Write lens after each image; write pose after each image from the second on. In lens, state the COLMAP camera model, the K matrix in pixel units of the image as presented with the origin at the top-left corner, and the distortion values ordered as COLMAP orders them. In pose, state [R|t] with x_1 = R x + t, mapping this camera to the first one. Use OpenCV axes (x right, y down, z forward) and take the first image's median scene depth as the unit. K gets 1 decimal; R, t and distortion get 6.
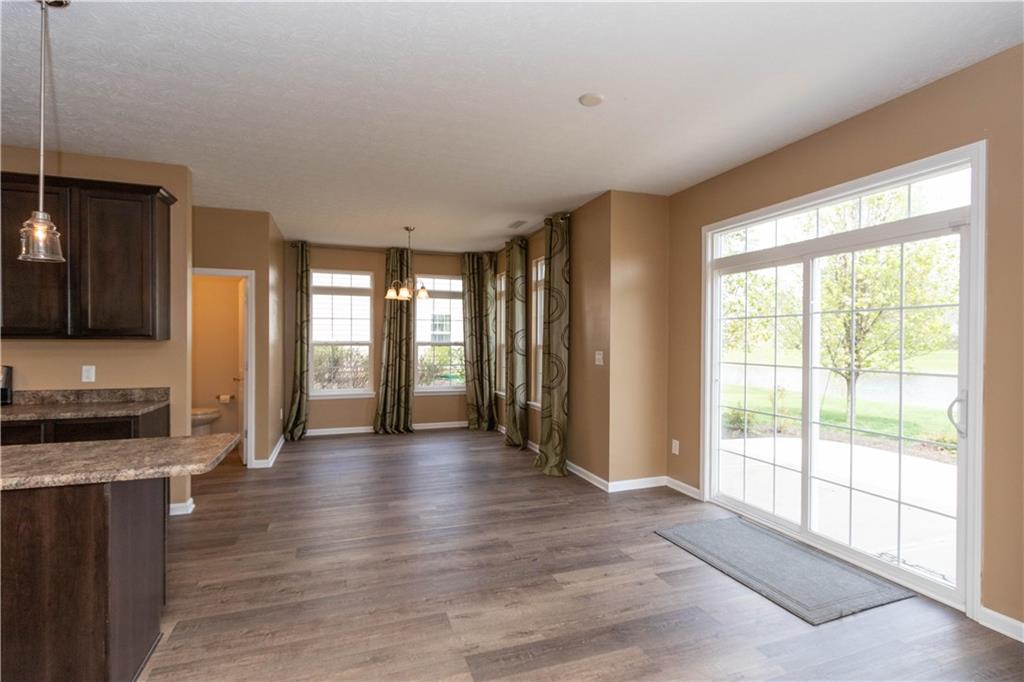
lens RADIAL K [[479.9, 0, 504.2], [0, 479.9, 341.4], [0, 0, 1]] dist [0.007845, 0.000916]
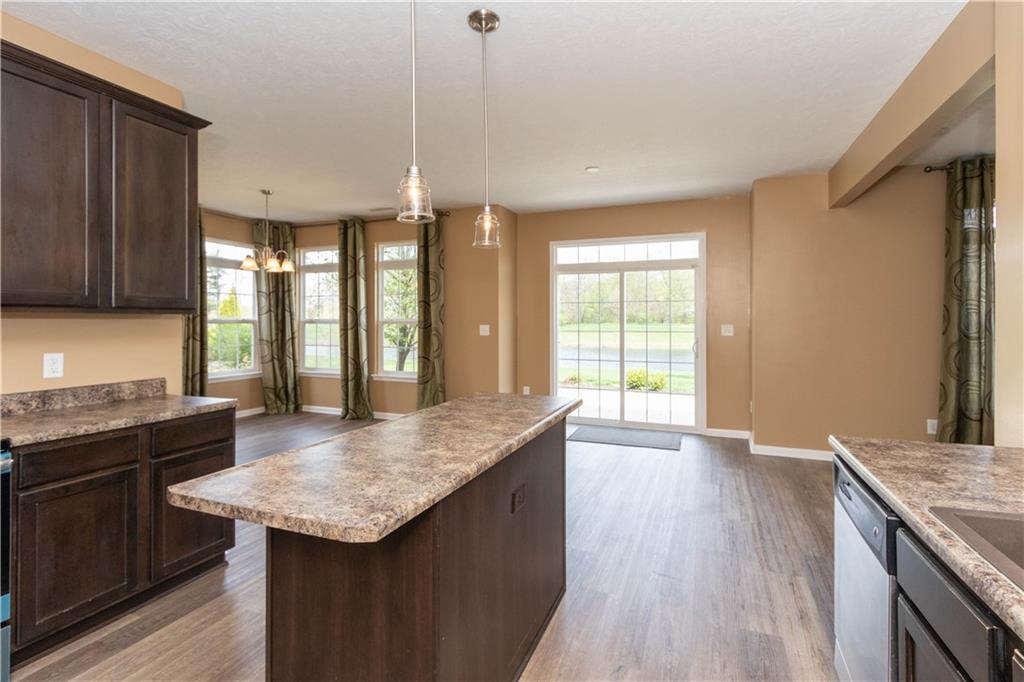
lens RADIAL K [[479.9, 0, 518.9], [0, 479.9, 317.9], [0, 0, 1]] dist [0.007845, 0.000916]
pose [[0.662716, -0.000065, 0.748871, -0.910332], [0.002283, 0.999996, -0.001934, 0.004697], [-0.748867, 0.002991, 0.662713, 0.086171]]
